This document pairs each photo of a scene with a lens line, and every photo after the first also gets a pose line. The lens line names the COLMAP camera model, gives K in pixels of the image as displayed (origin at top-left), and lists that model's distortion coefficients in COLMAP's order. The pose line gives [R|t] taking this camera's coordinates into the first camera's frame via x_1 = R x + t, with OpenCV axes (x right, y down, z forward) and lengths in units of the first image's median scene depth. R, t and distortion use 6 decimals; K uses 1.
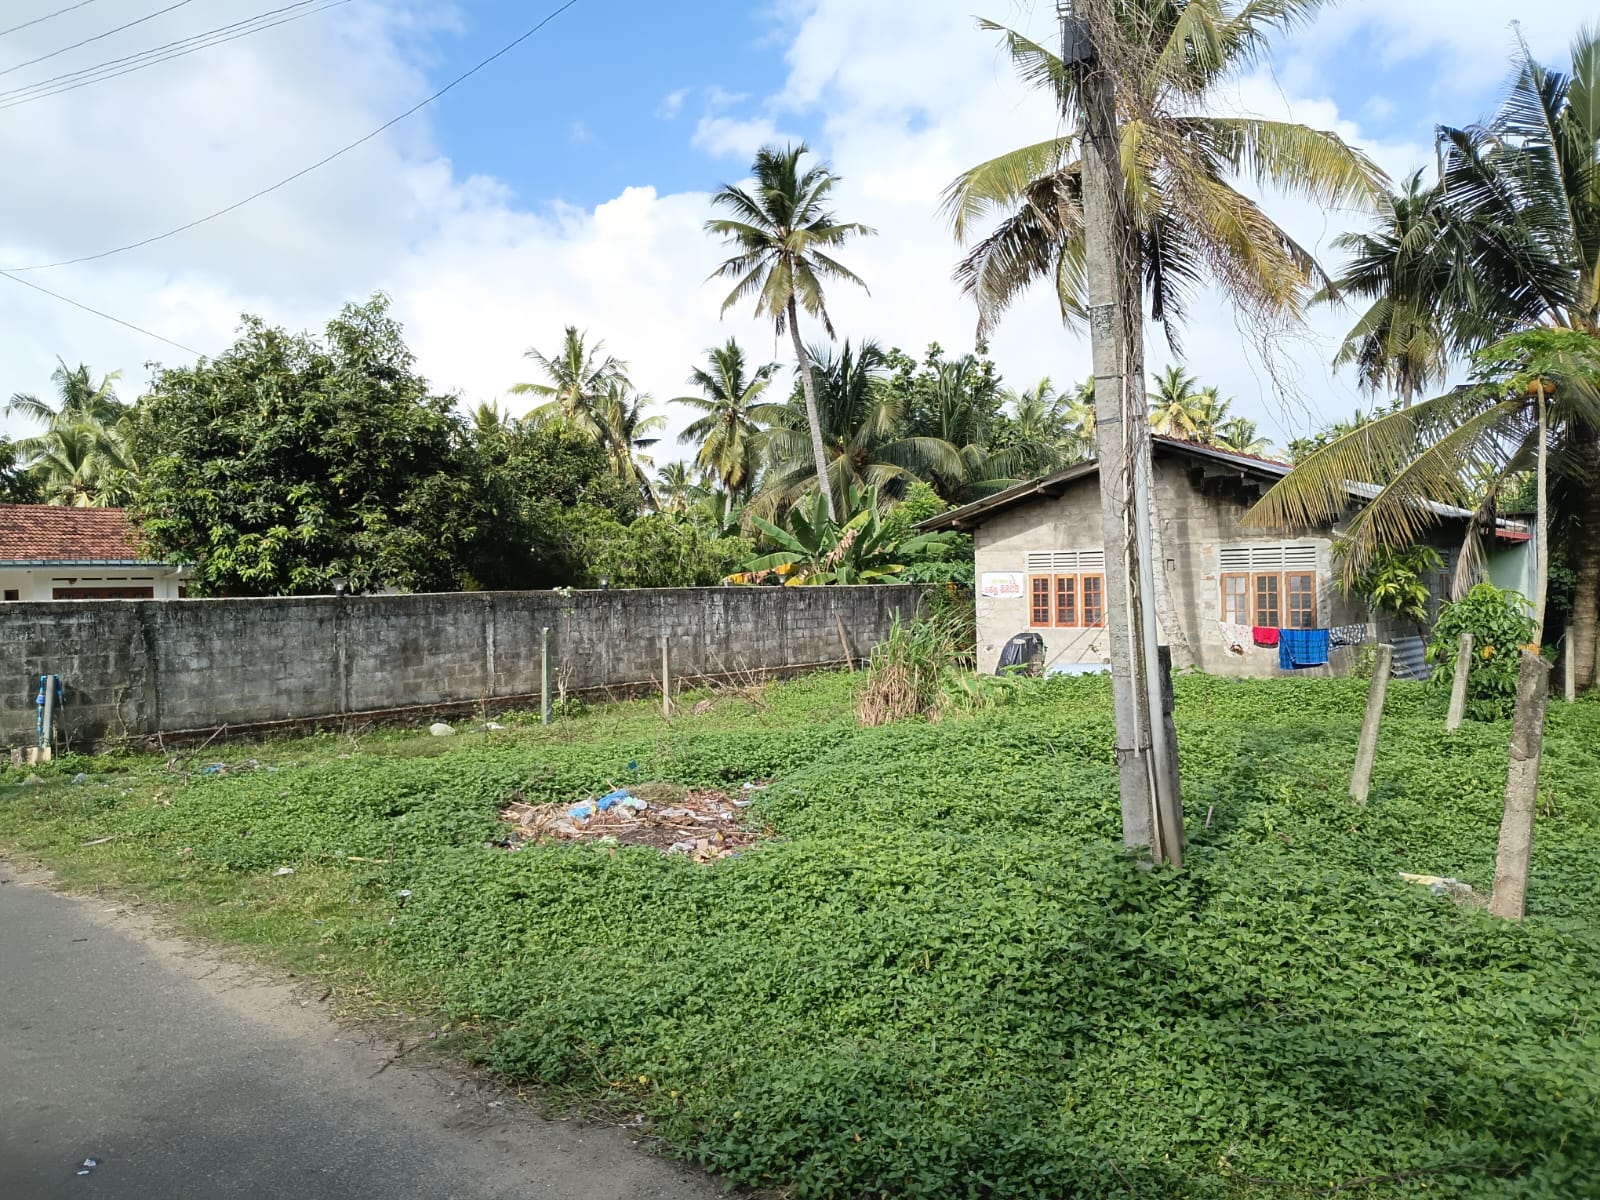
lens RADIAL K [[1188.2, 0, 797.7], [0, 1188.2, 596.5], [0, 0, 1]] dist [0.077335, -0.129034]
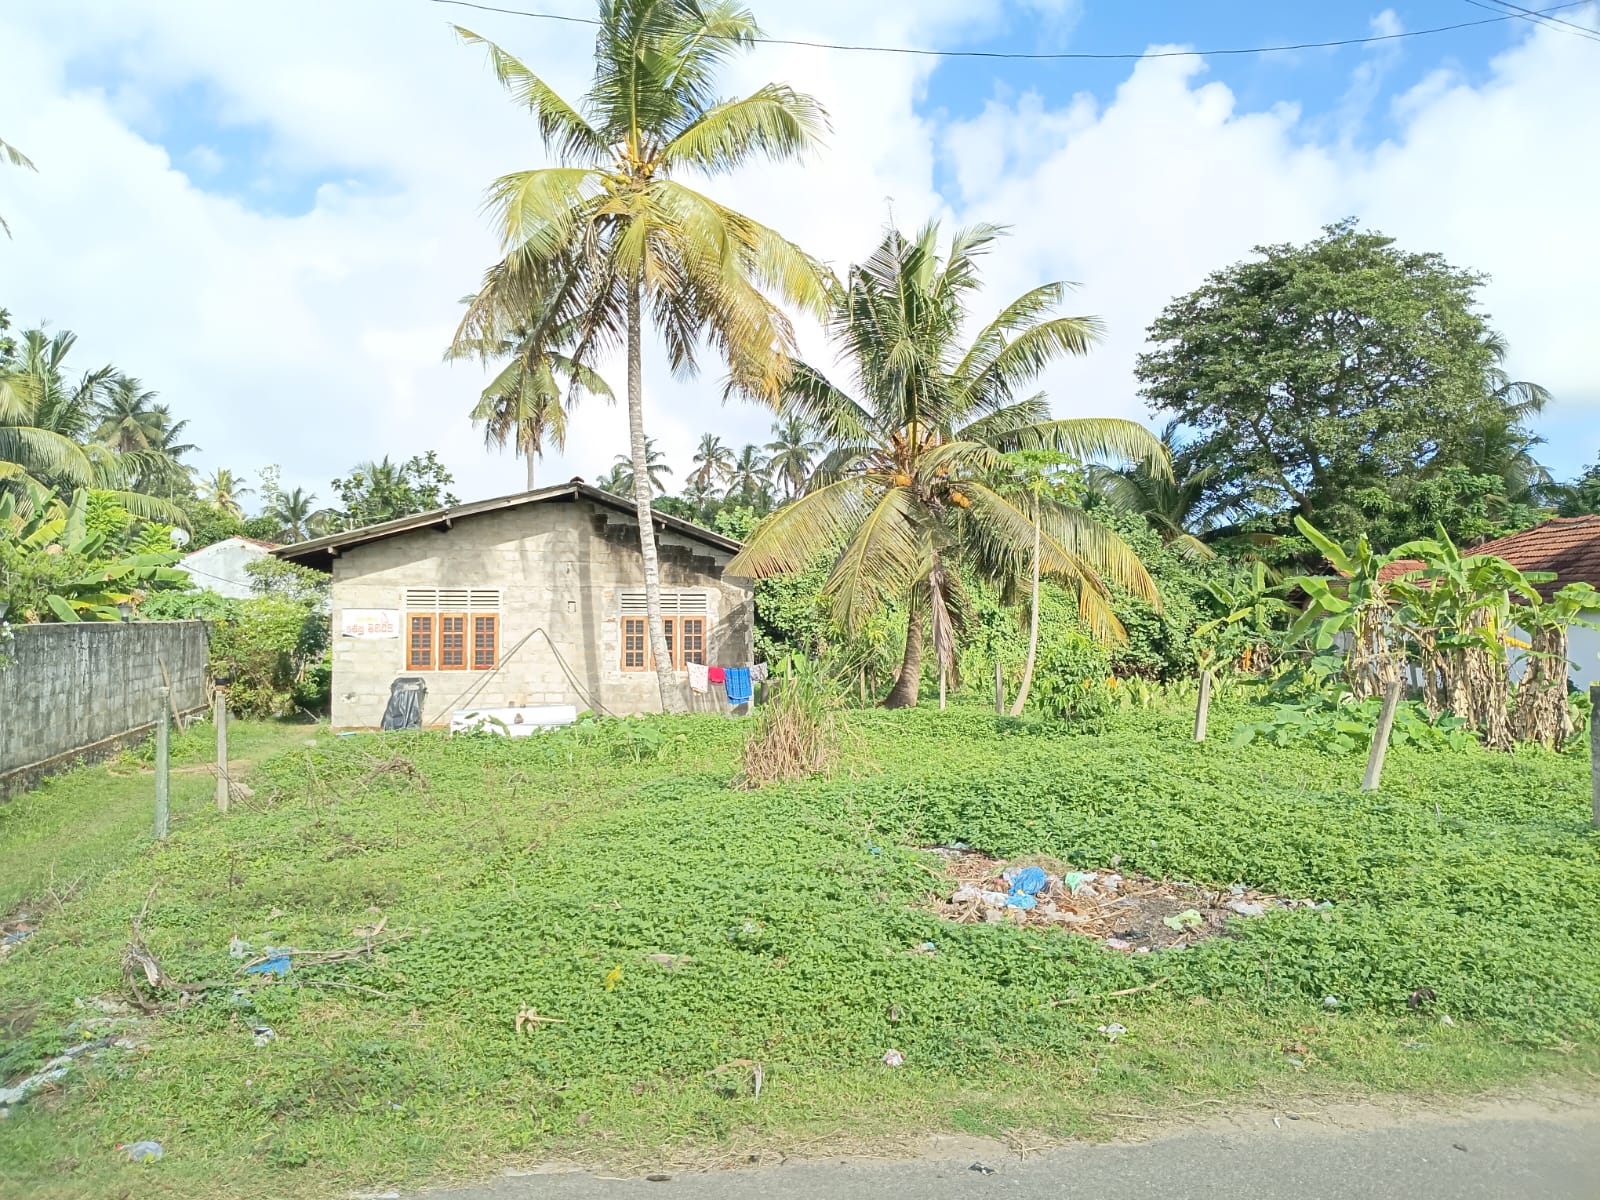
lens RADIAL K [[1188.2, 0, 797.7], [0, 1188.2, 596.5], [0, 0, 1]] dist [0.077335, -0.129034]
pose [[0.608247, 0.031355, 0.793128, -0.349719], [-0.007803, 0.999407, -0.033526, -0.002614], [-0.793709, 0.014203, 0.608131, 0.217013]]
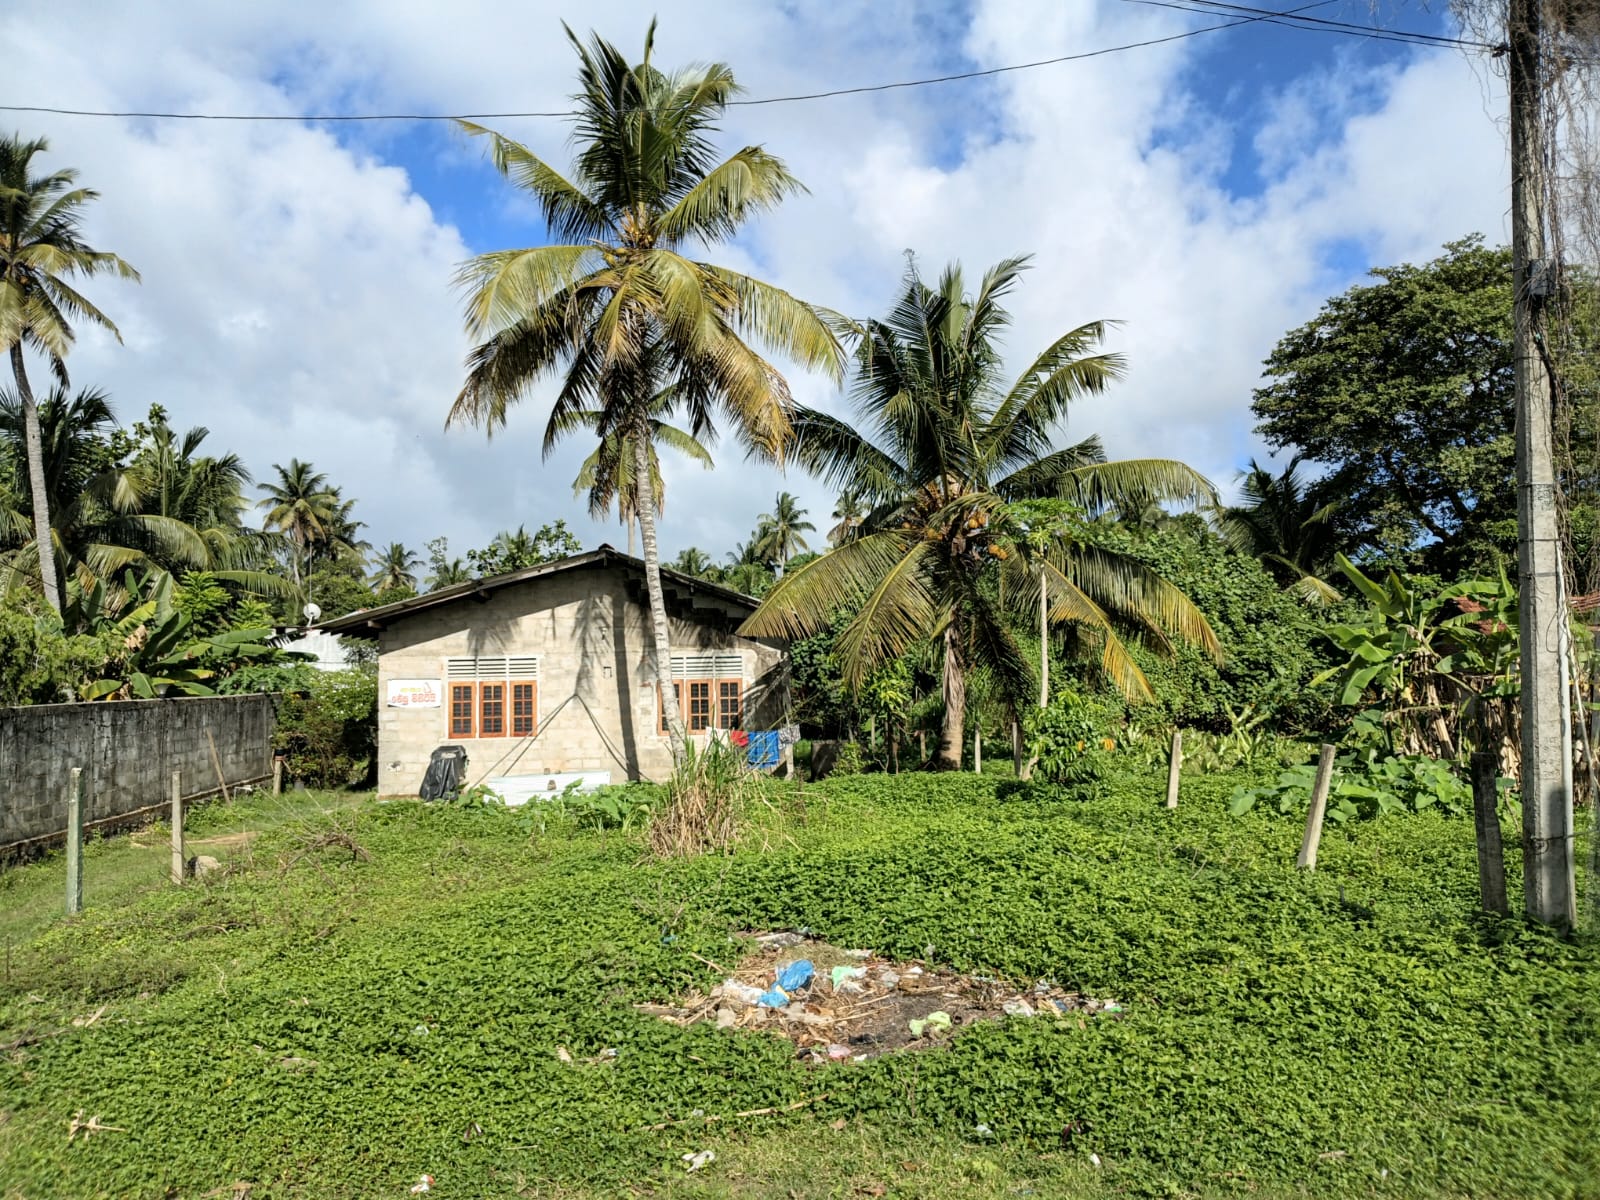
lens RADIAL K [[1188.2, 0, 797.7], [0, 1188.2, 596.5], [0, 0, 1]] dist [0.077335, -0.129034]
pose [[0.715171, 0.046284, 0.697416, -0.266570], [0.012723, 0.996778, -0.079198, -0.007751], [-0.698834, 0.065513, 0.712277, 0.146292]]
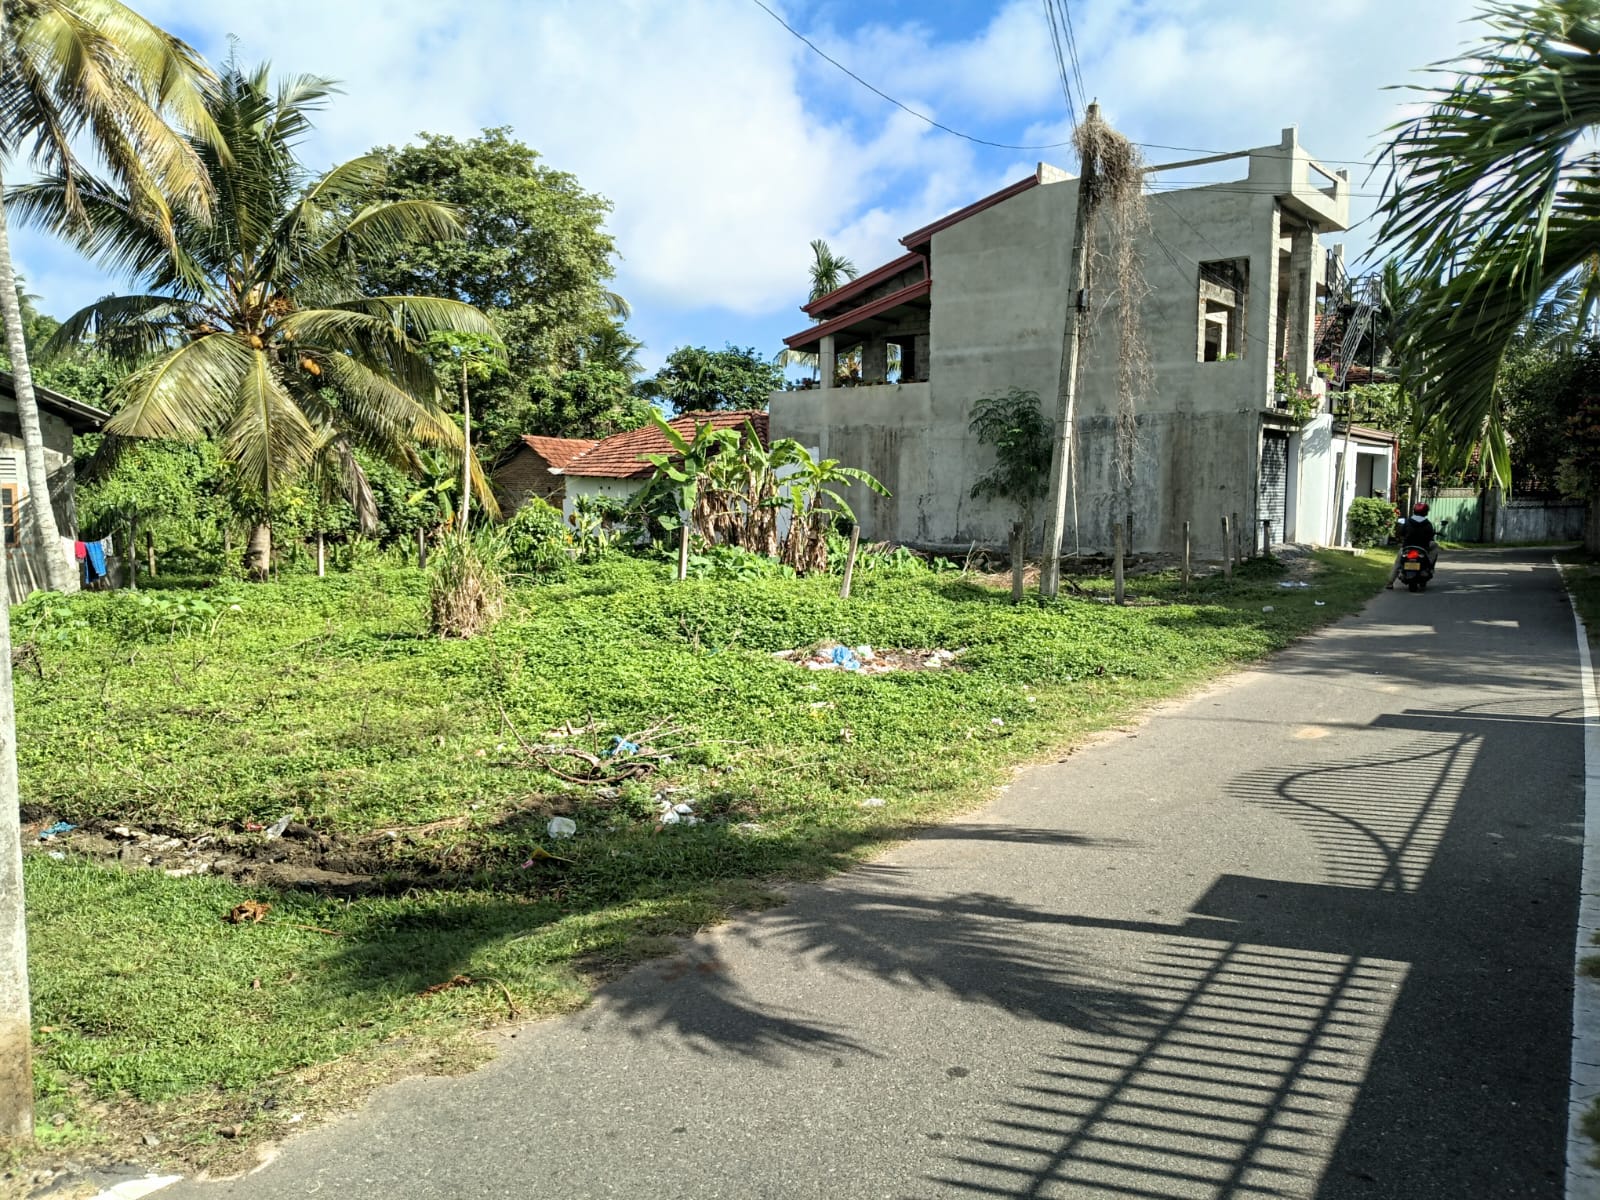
lens RADIAL K [[1188.2, 0, 797.7], [0, 1188.2, 596.5], [0, 0, 1]] dist [0.077335, -0.129034]
pose [[-0.140132, -0.071403, 0.987555, -0.529019], [0.007385, 0.997293, 0.073155, 0.002560], [-0.990105, 0.017544, -0.139225, 0.447234]]
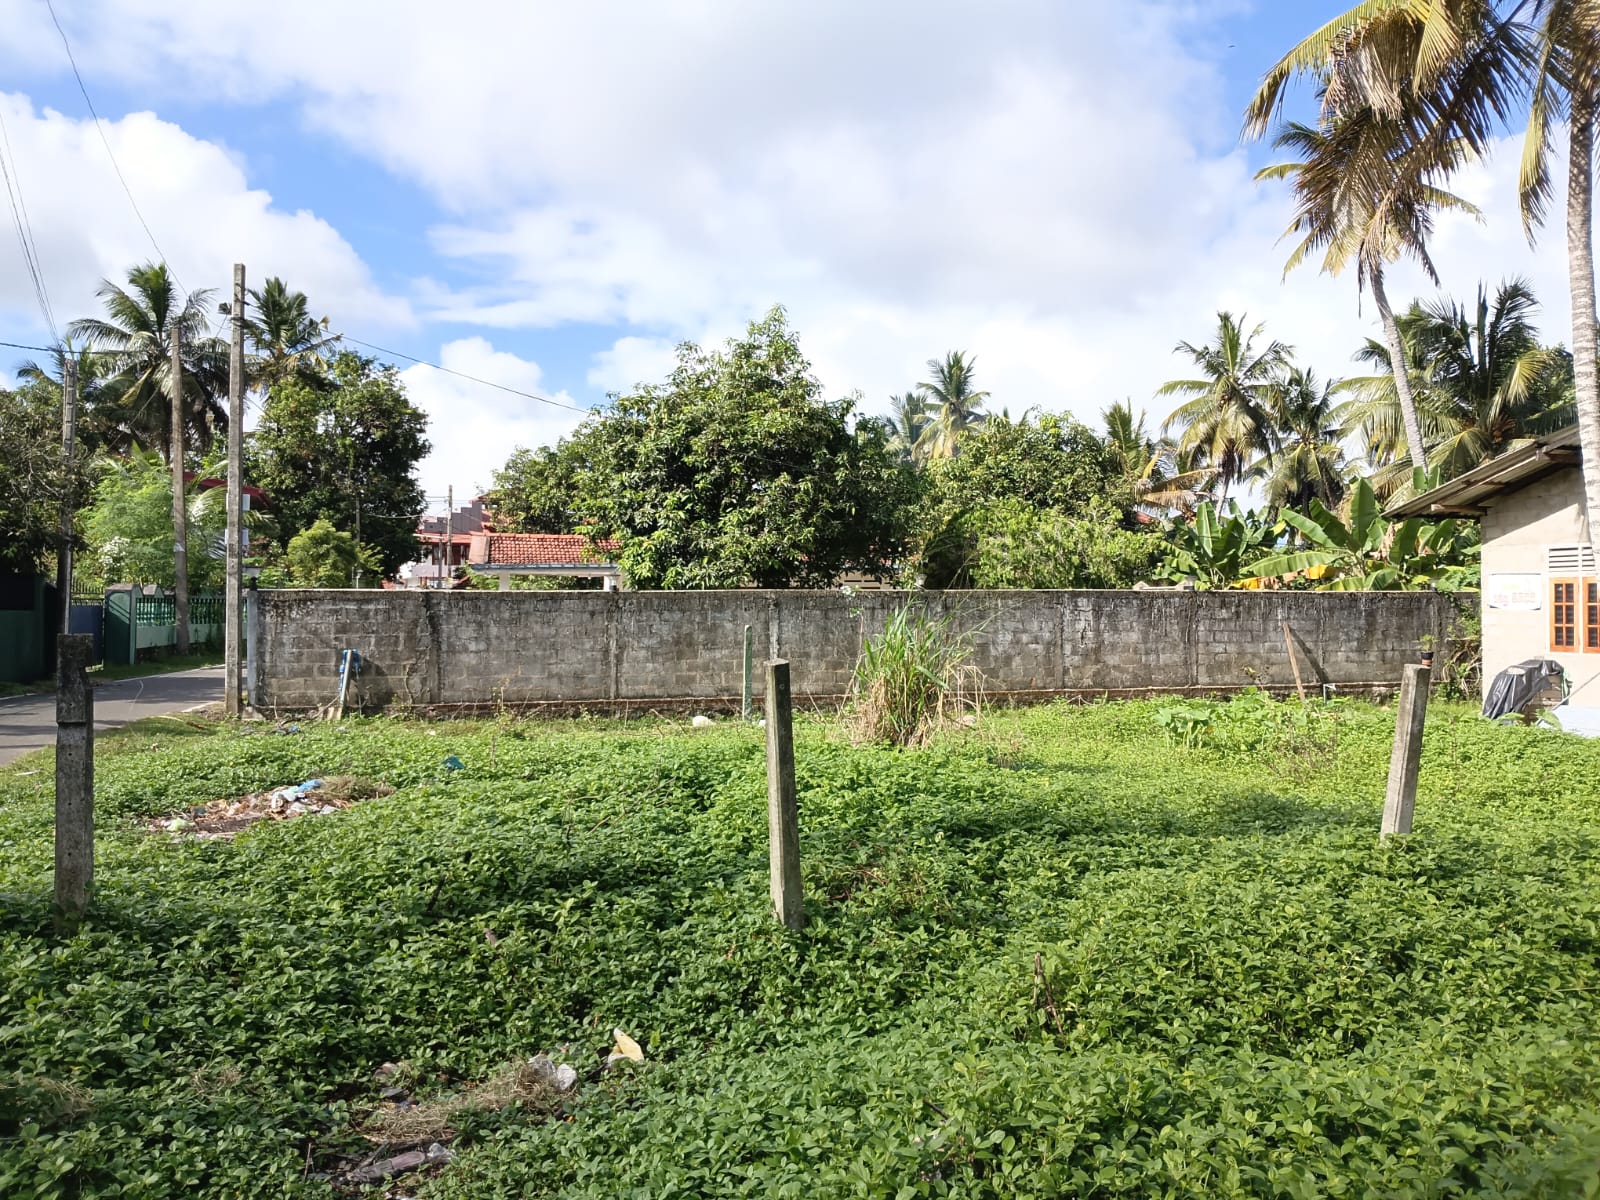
lens RADIAL K [[1178.6, 0, 800.3], [0, 1178.6, 588.9], [0, 0, 1]] dist [0.077167, -0.136379]
pose [[0.793553, 0.010374, -0.608413, 0.274839], [-0.018717, 0.999798, -0.007365, 0.001664], [0.608213, 0.017232, 0.793586, 0.173198]]
